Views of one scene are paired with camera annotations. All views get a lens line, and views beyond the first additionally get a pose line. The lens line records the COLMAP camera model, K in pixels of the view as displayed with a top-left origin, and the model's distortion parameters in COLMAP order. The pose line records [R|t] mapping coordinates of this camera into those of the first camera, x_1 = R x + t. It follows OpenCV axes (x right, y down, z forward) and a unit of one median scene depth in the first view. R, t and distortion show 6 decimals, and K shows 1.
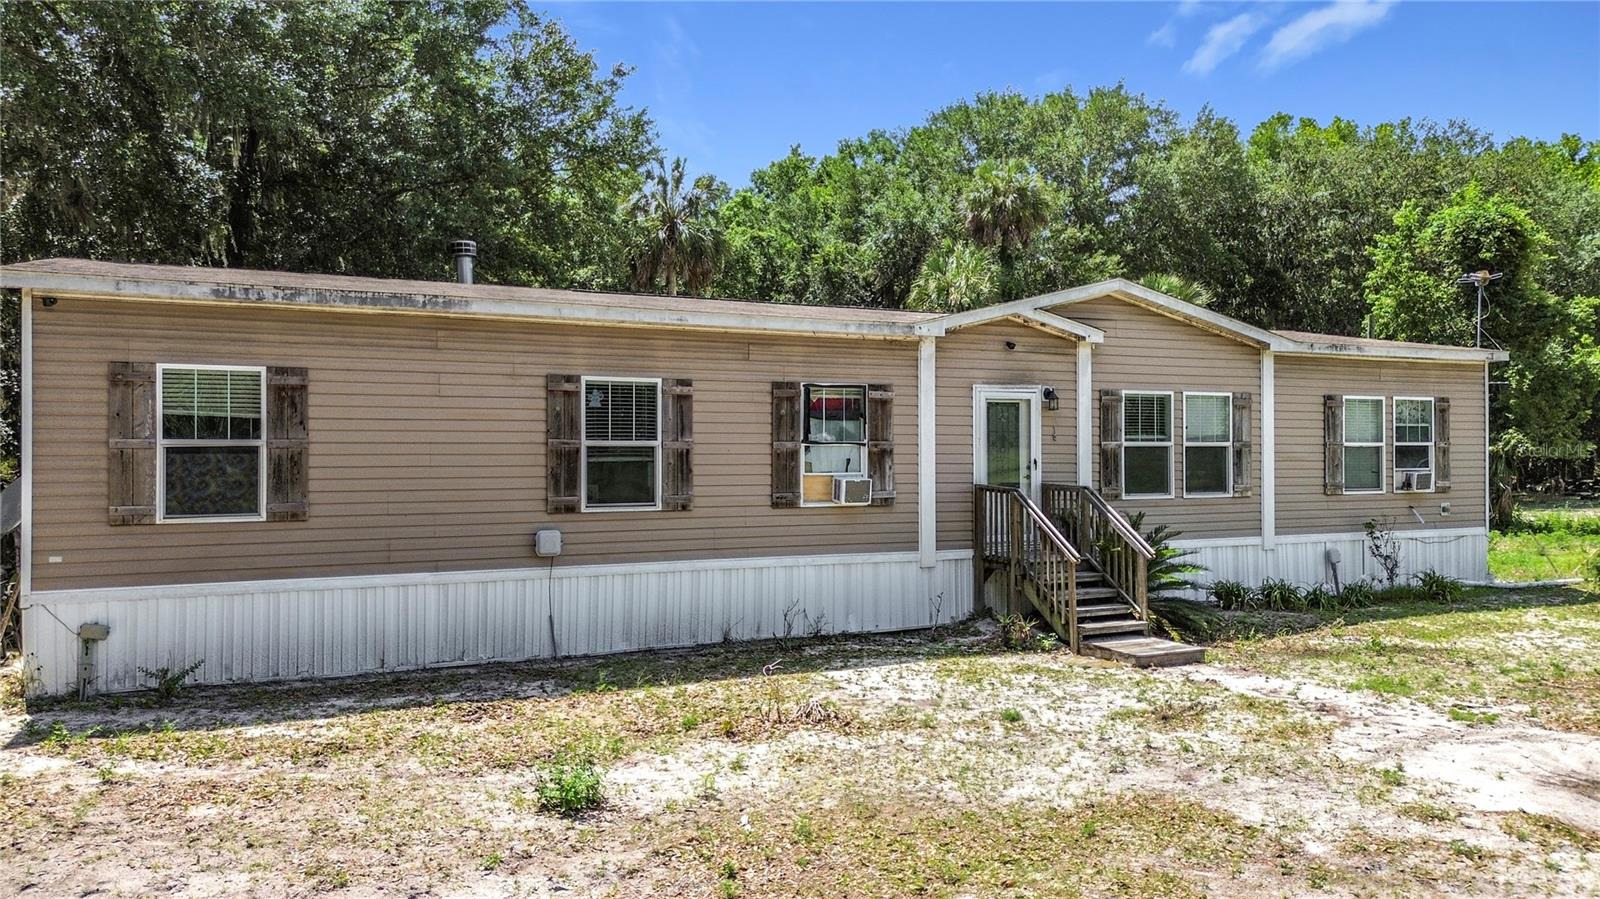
lens RADIAL K [[1196.3, 0, 800.0], [0, 1196.3, 449.5], [0, 0, 1]] dist [0.048395, -0.001205]
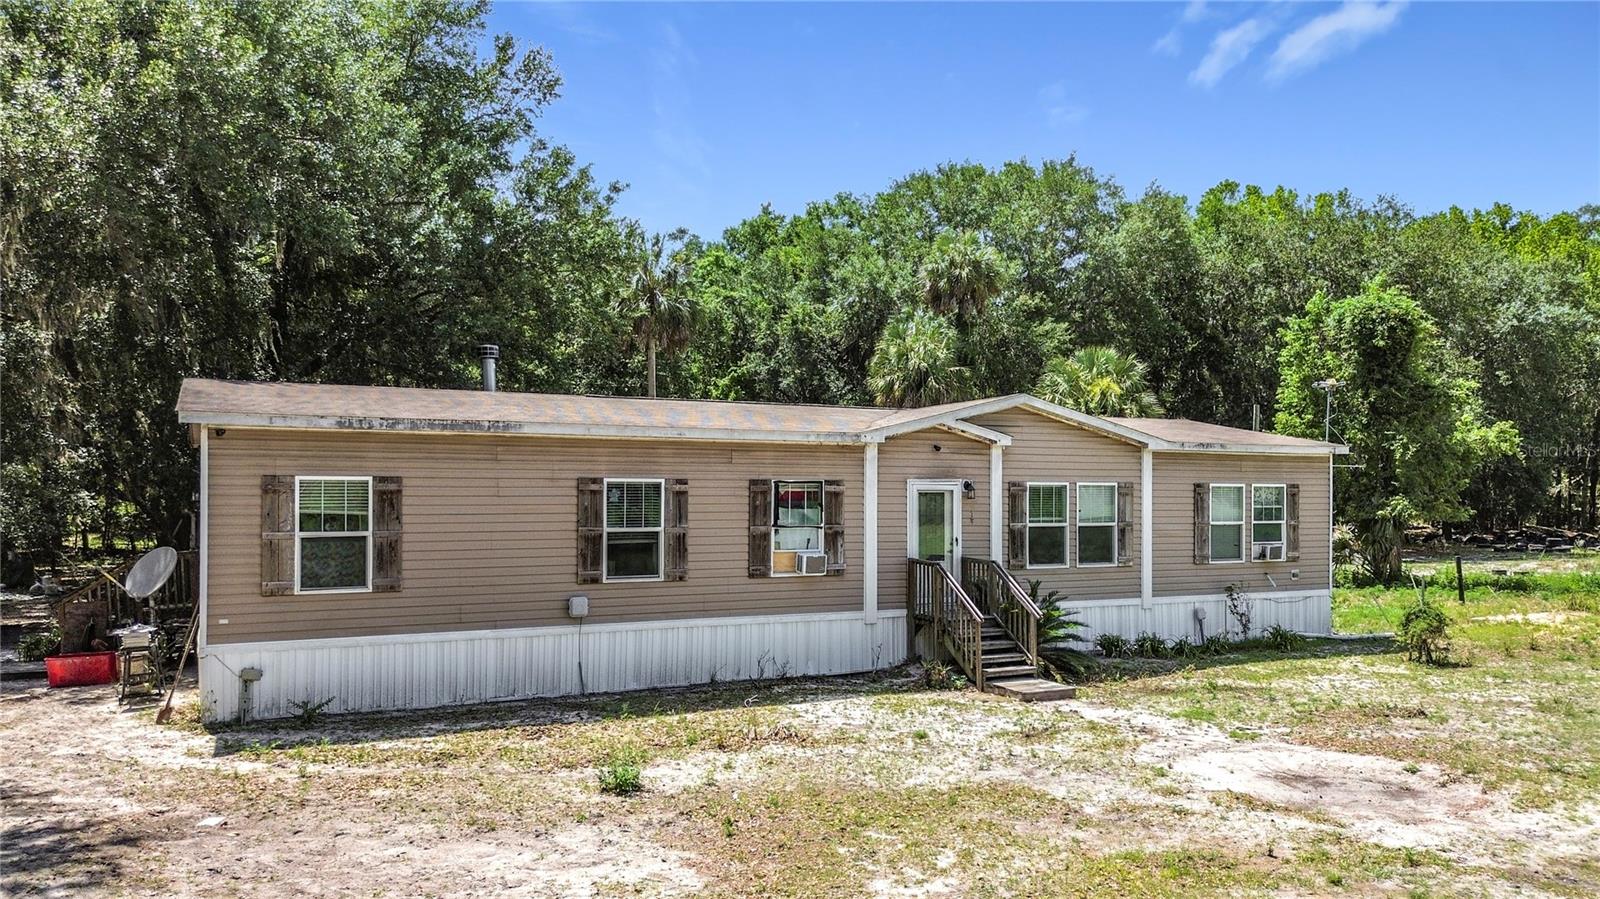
lens RADIAL K [[1187.8, 0, 797.7], [0, 1187.8, 494.1], [0, 0, 1]] dist [0.071186, -0.001407]
pose [[0.999689, 0.005005, 0.024450, -0.002408], [-0.005066, 0.999984, 0.002422, -0.043149], [-0.024437, -0.002545, 0.999698, -0.268425]]
